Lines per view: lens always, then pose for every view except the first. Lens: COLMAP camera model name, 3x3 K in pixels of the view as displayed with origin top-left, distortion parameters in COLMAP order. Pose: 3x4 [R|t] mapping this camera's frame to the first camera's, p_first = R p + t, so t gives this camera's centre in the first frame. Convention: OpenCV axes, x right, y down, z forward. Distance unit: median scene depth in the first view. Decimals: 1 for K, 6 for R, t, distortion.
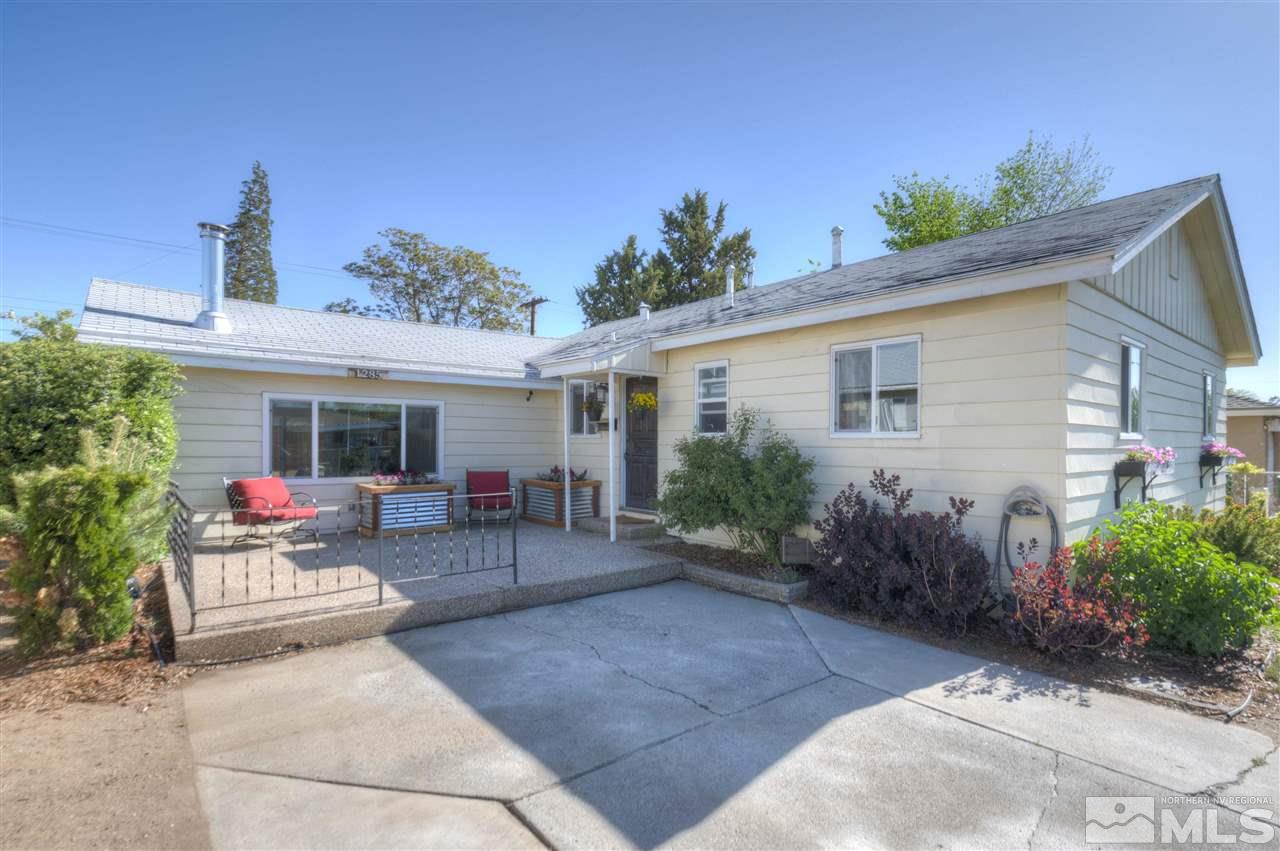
lens RADIAL K [[619.2, 0, 639.7], [0, 619.2, 431.4], [0, 0, 1]] dist [-0.005953, 0.000345]
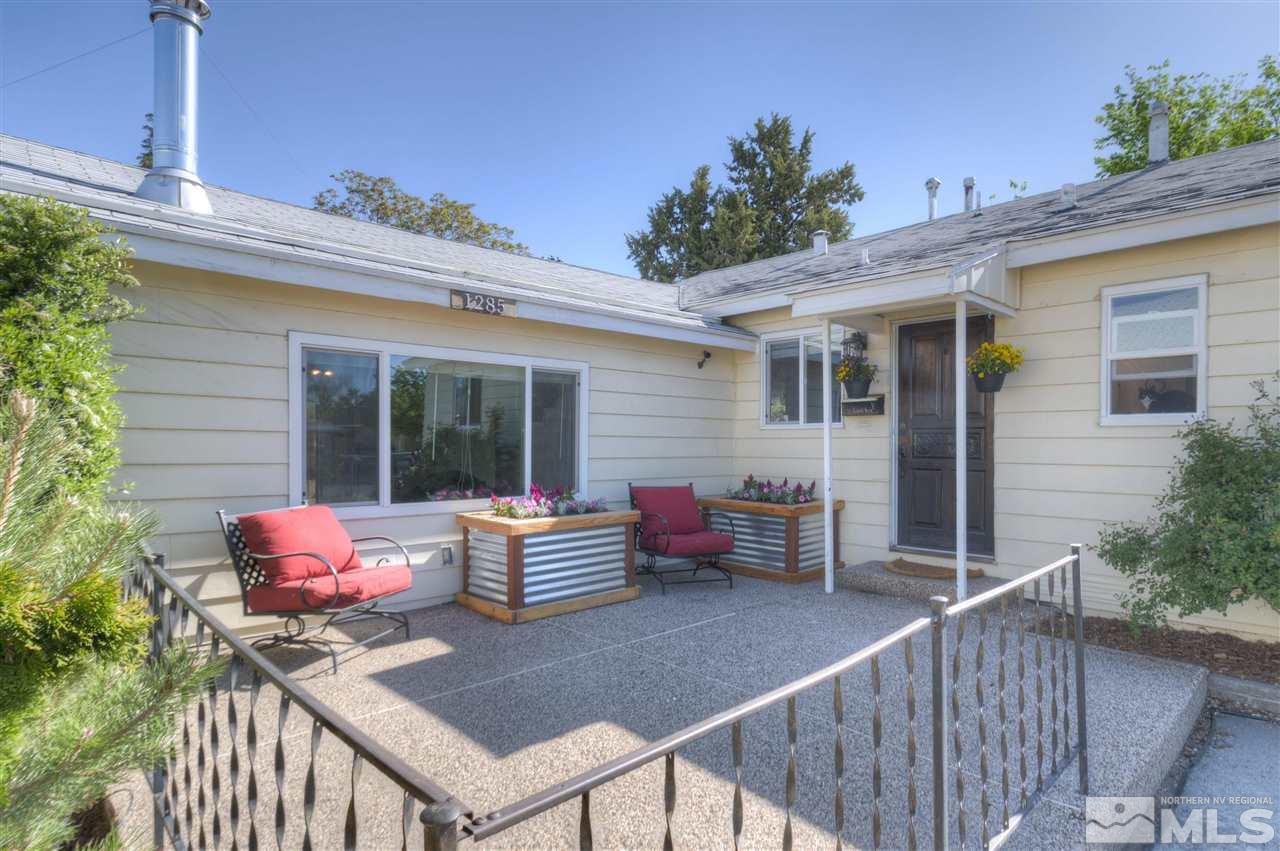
lens RADIAL K [[684.0, 0, 640.6], [0, 684.0, 434.6], [0, 0, 1]] dist [0.001909, -0.003158]
pose [[0.997808, -0.002392, 0.066140, -0.179310], [0.002140, 0.999990, 0.003871, 0.008176], [-0.066148, -0.003721, 0.997803, 0.215103]]
